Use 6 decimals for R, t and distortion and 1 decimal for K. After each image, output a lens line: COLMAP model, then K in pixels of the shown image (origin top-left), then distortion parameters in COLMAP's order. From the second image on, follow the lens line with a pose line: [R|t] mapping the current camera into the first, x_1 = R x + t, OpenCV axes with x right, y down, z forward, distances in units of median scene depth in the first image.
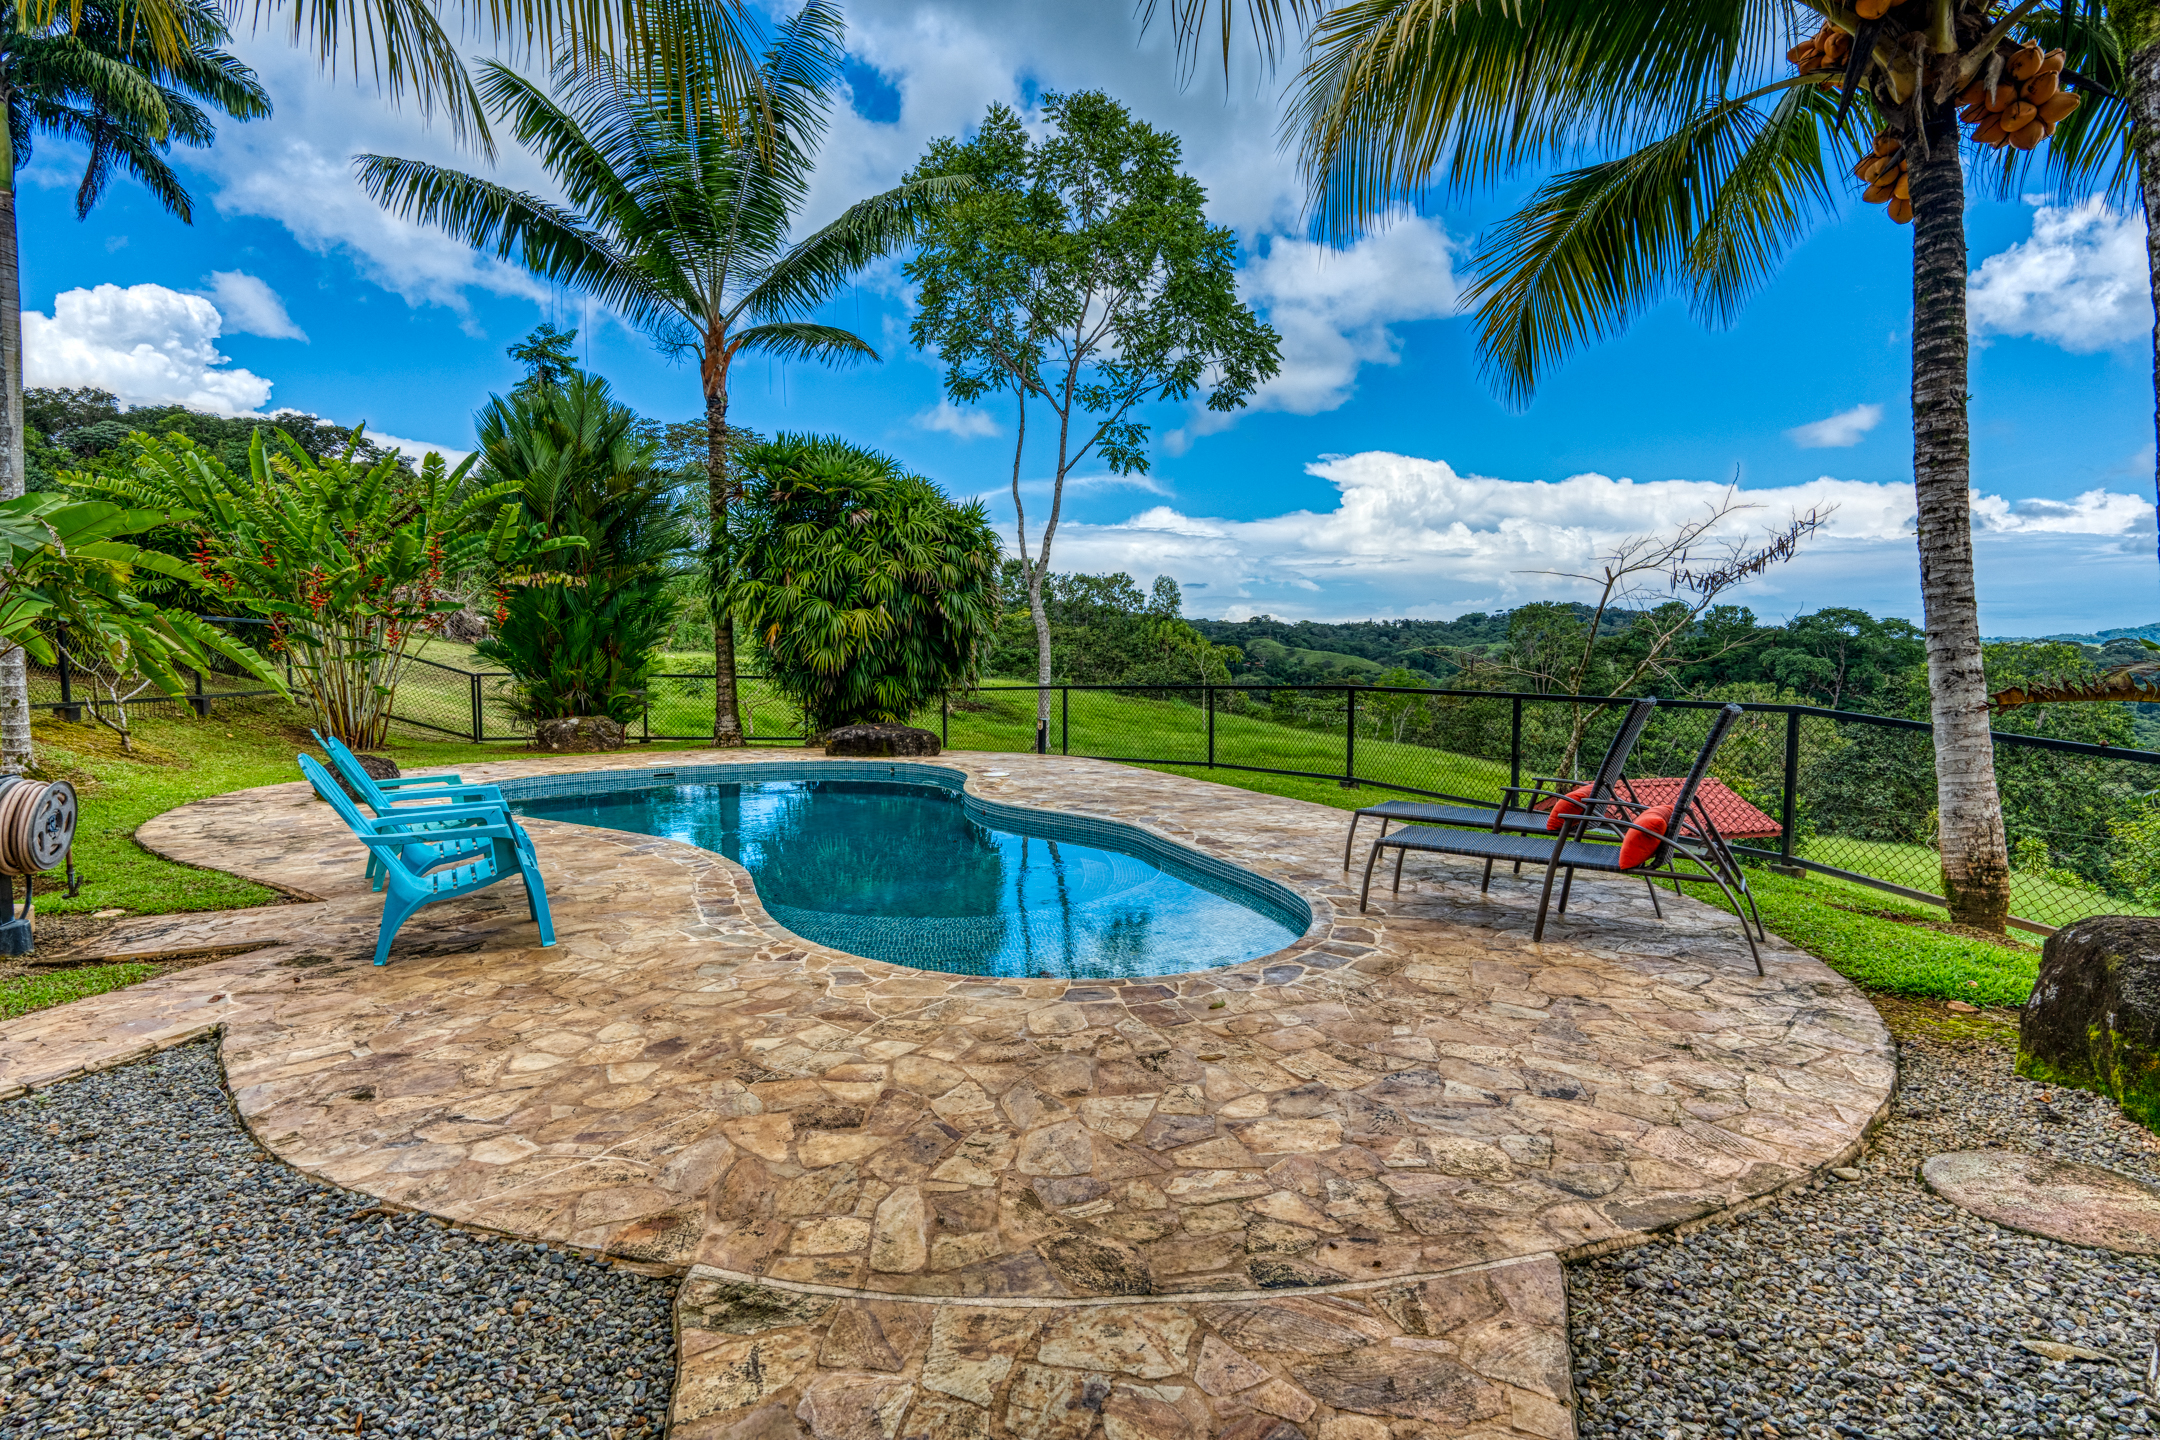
lens RADIAL K [[1103.8, 0, 1077.8], [0, 1103.8, 719.9], [0, 0, 1]] dist [0.000414, 0.000068]
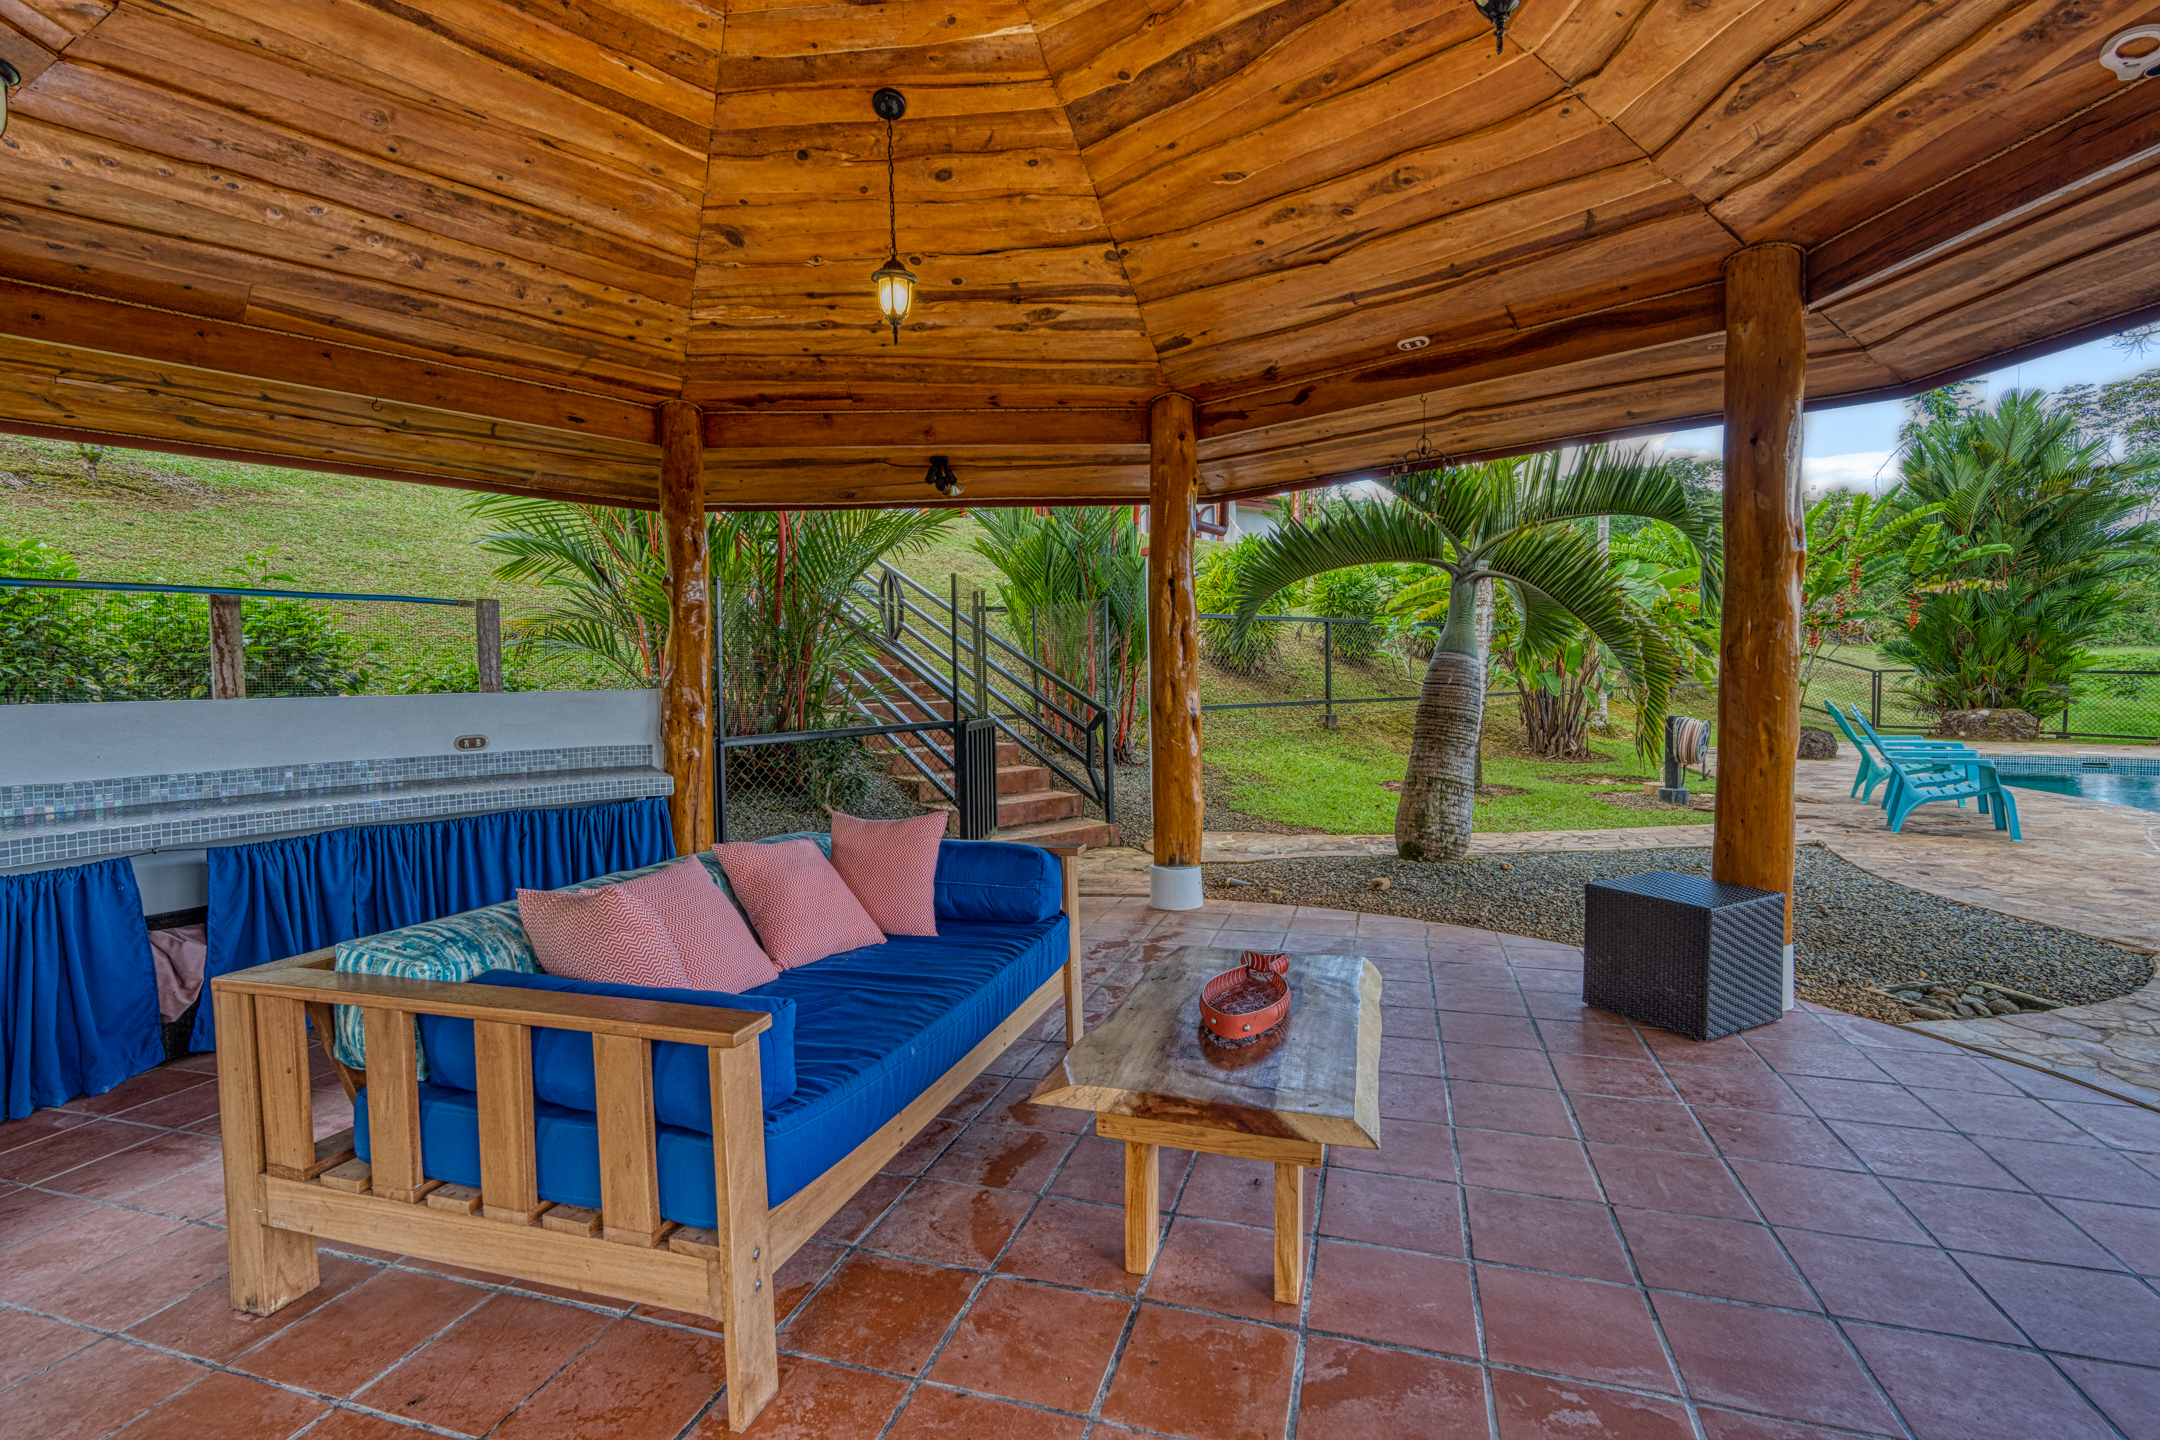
lens RADIAL K [[989.8, 0, 1074.5], [0, 989.8, 729.3], [0, 0, 1]] dist [0.001241, -0.000219]
pose [[0.413529, 0.049785, -0.909129, 0.069104], [-0.036702, 0.998604, 0.037990, 0.013405], [0.909751, 0.017657, 0.414778, -0.236650]]
